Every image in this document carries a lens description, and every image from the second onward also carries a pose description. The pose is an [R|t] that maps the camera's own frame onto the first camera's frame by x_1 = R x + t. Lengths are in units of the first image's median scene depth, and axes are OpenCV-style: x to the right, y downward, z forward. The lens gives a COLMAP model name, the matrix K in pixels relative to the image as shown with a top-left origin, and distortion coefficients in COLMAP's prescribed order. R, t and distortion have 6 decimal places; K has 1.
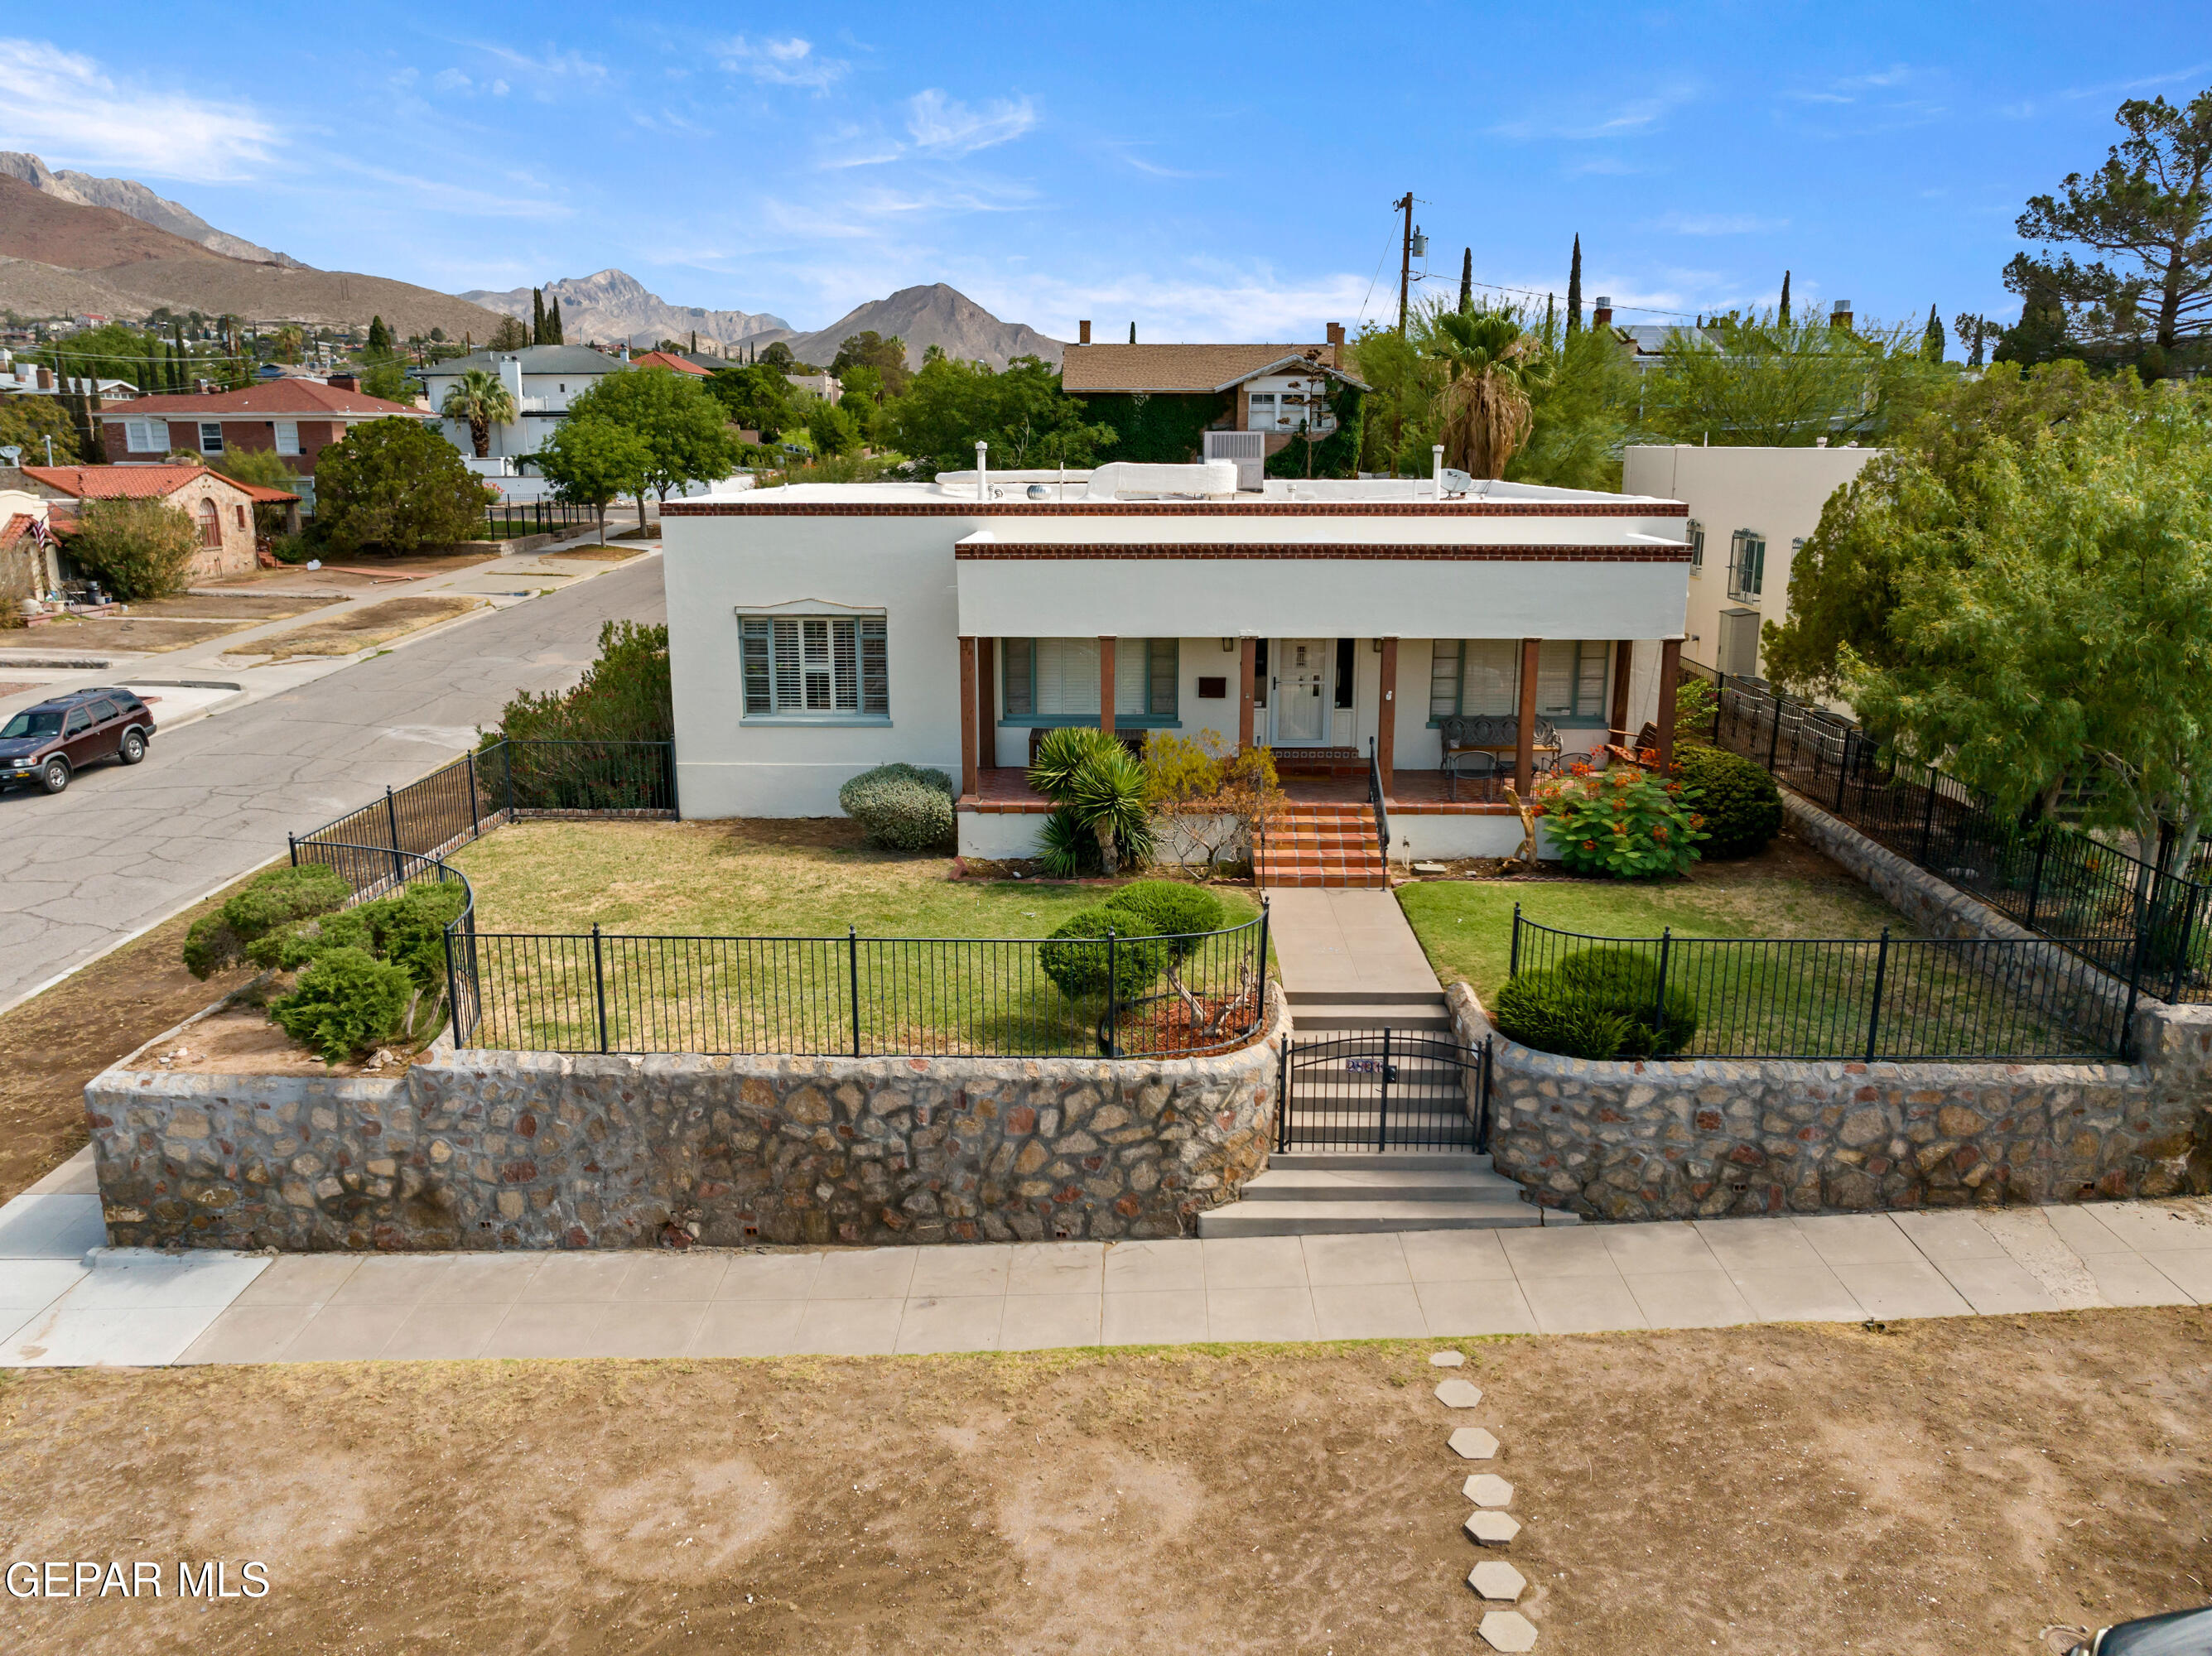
lens RADIAL K [[1555.8, 0, 1110.6], [0, 1555.8, 811.0], [0, 0, 1]] dist [-0.039502, 0.003481]
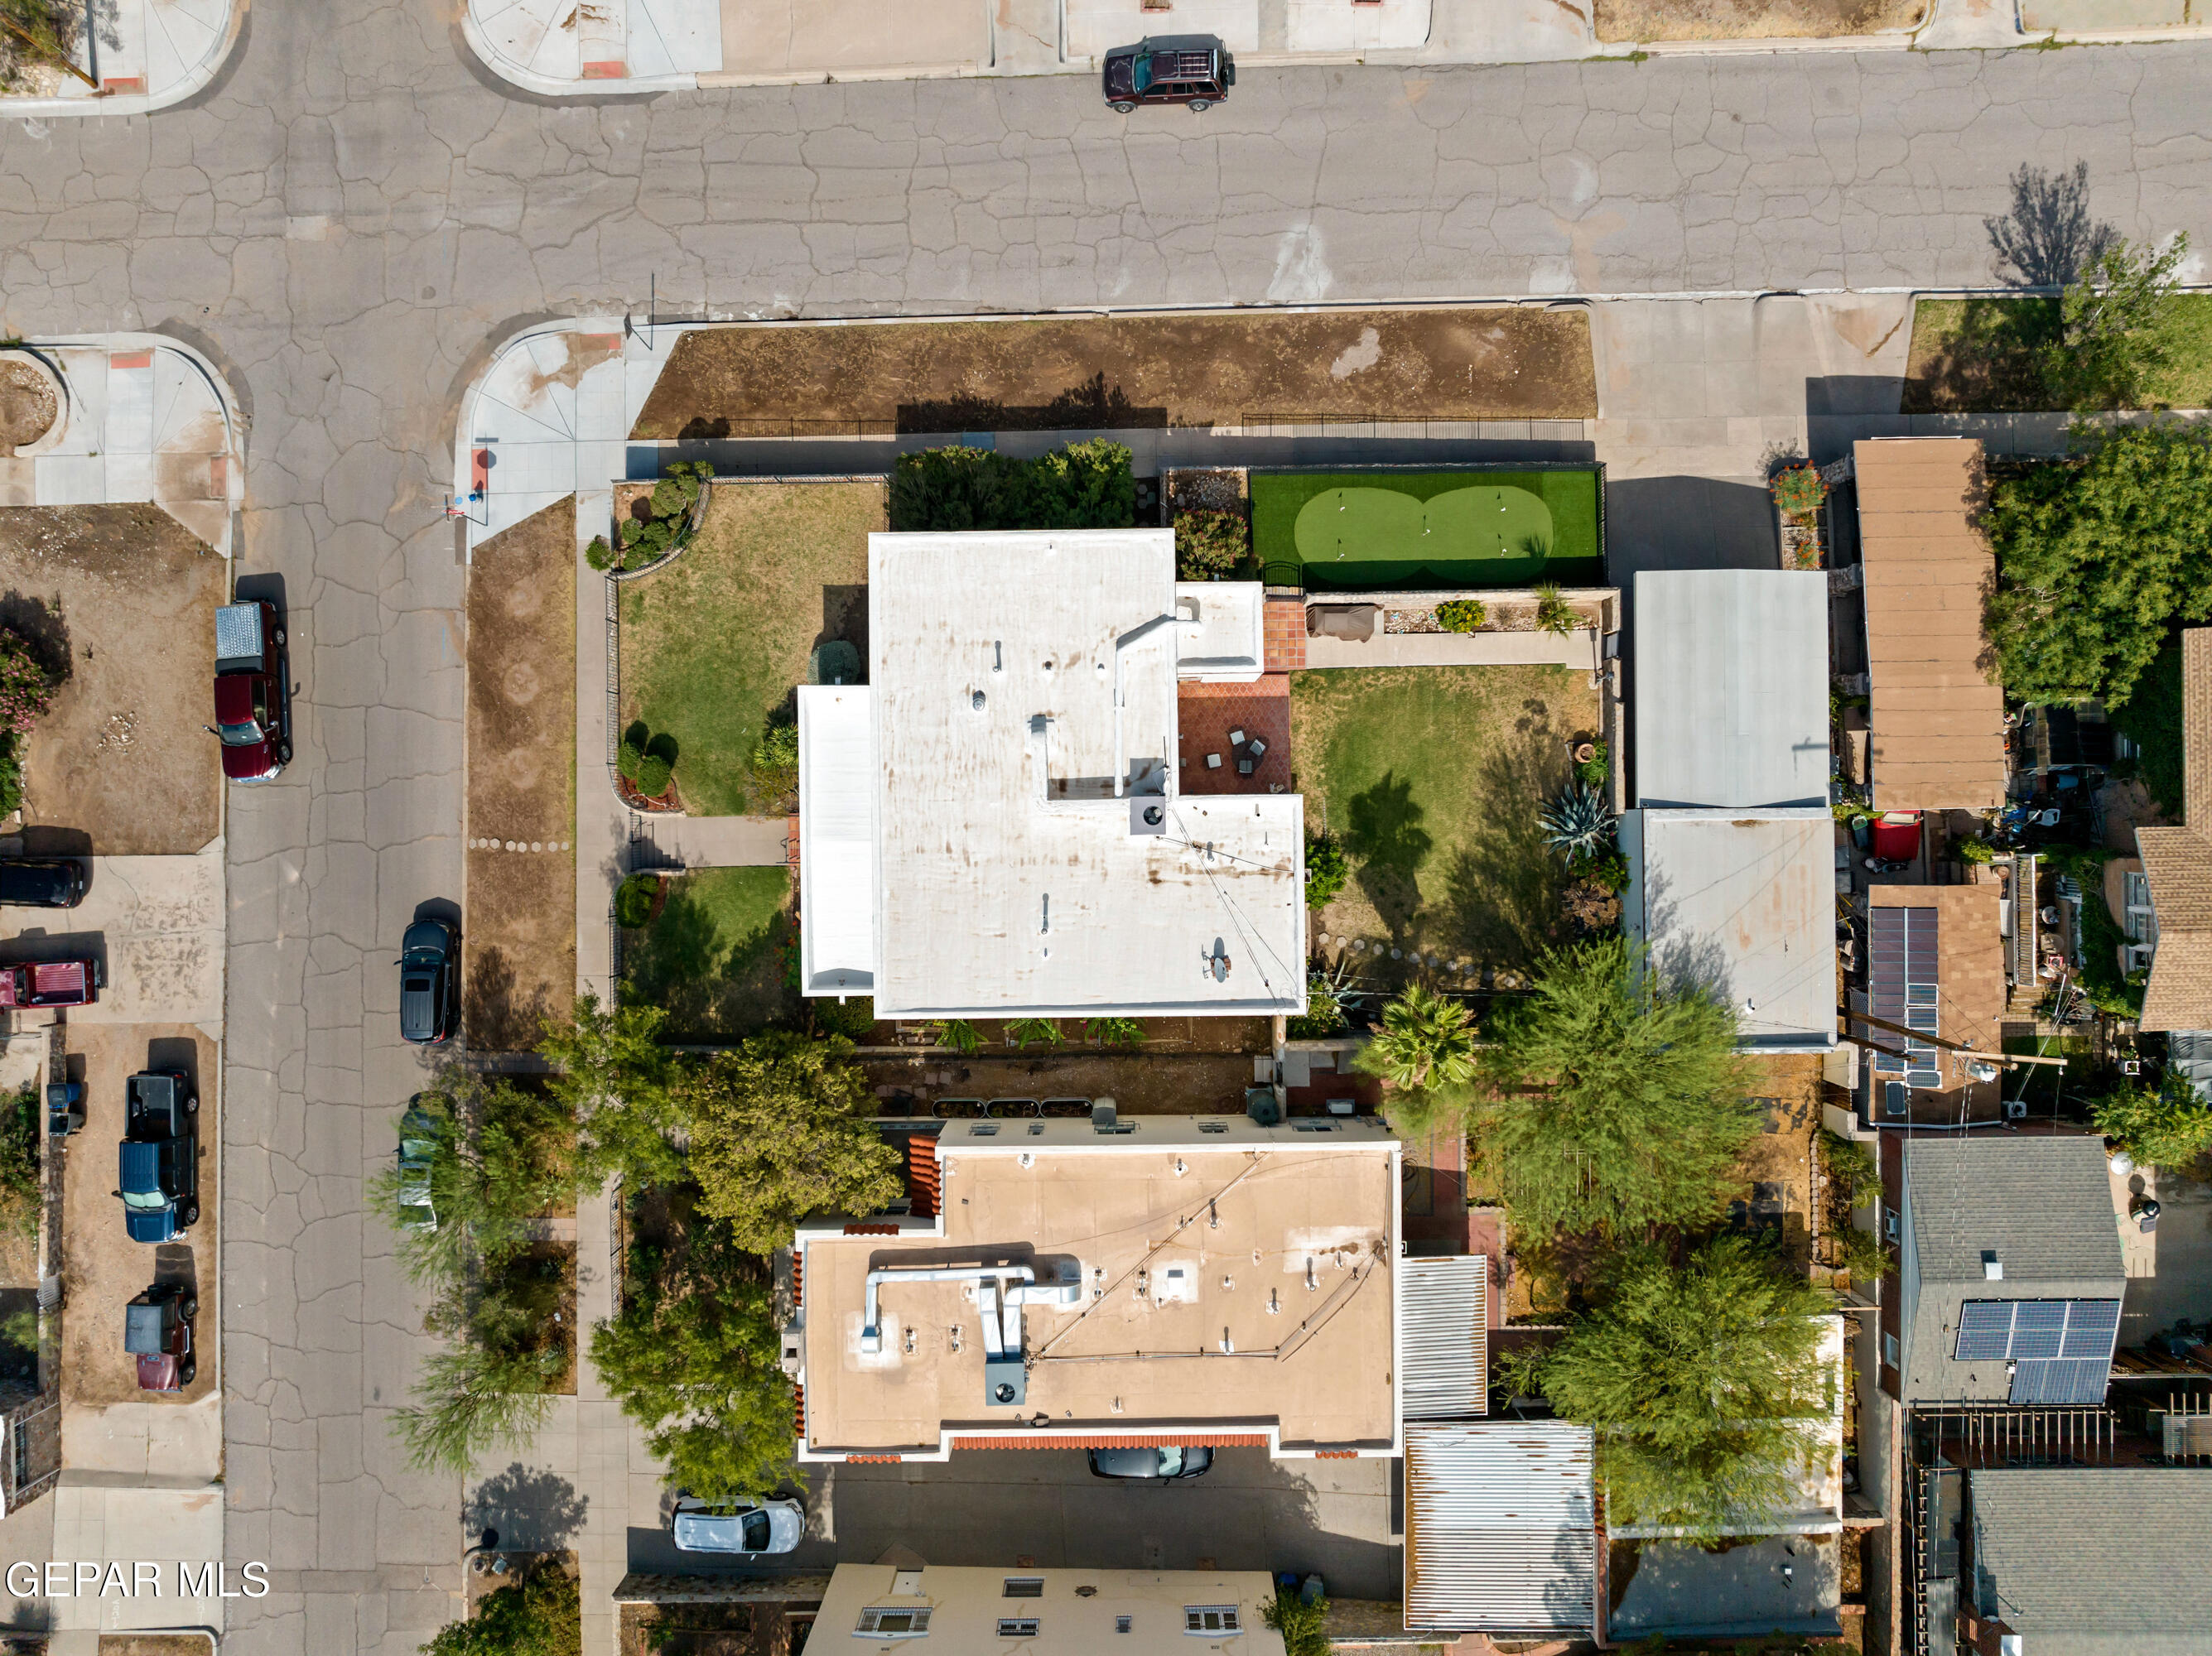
lens RADIAL K [[1567.8, 0, 1110.3], [0, 1567.8, 802.4], [0, 0, 1]] dist [-0.033776, -0.007629]
pose [[0.036389, 0.999224, -0.015049, 0.183838], [-0.219675, 0.022689, 0.975309, -3.623449], [0.974894, -0.032185, 0.220331, 1.306722]]
